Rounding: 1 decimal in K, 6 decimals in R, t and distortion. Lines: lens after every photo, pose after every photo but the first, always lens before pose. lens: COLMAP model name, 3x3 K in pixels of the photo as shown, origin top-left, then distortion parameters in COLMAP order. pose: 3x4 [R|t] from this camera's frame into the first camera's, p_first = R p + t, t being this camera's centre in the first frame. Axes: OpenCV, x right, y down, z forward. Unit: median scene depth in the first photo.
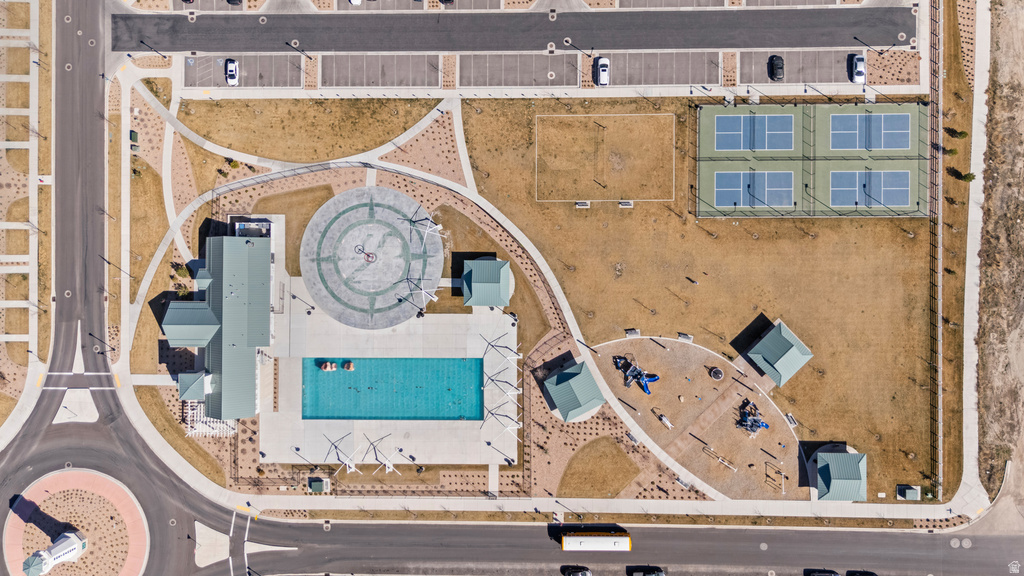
lens RADIAL K [[751.7, 0, 512.9], [0, 751.7, 287.2], [0, 0, 1]] dist [0.064786, -0.054747]
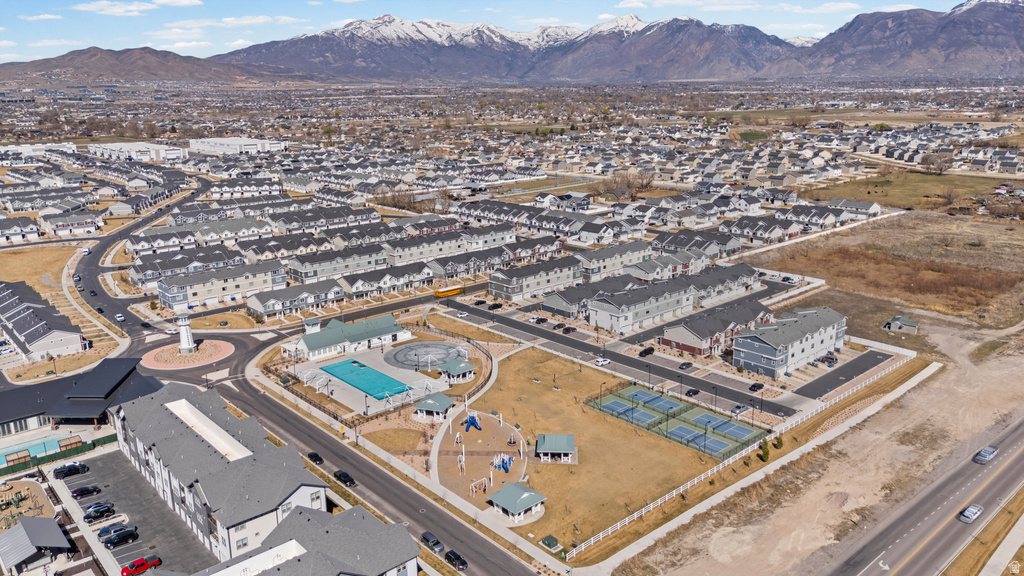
lens RADIAL K [[751.7, 0, 512.9], [0, 751.7, 287.2], [0, 0, 1]] dist [0.064786, -0.054747]
pose [[0.669021, 0.212430, -0.712239, 1.098974], [-0.743236, 0.187020, -0.642357, 0.864790], [-0.003253, 0.959113, 0.283006, 0.378911]]
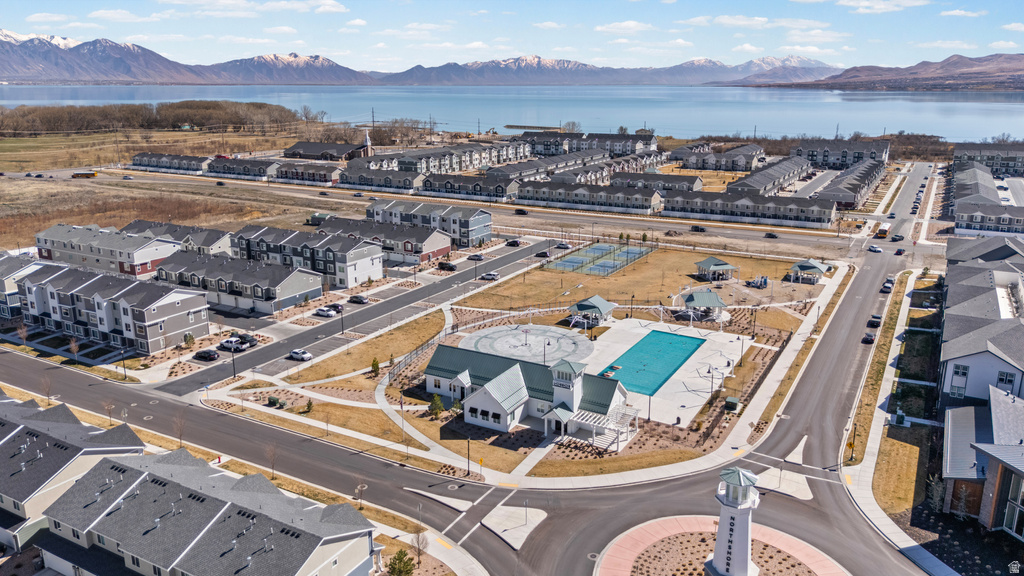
lens RADIAL K [[756.9, 0, 515.1], [0, 756.9, 286.0], [0, 0, 1]] dist [0.067810, -0.062054]
pose [[0.486440, -0.193057, 0.852118, -1.080497], [0.873440, 0.131870, -0.468735, 0.432139], [-0.021876, 0.972286, 0.232771, 0.670569]]
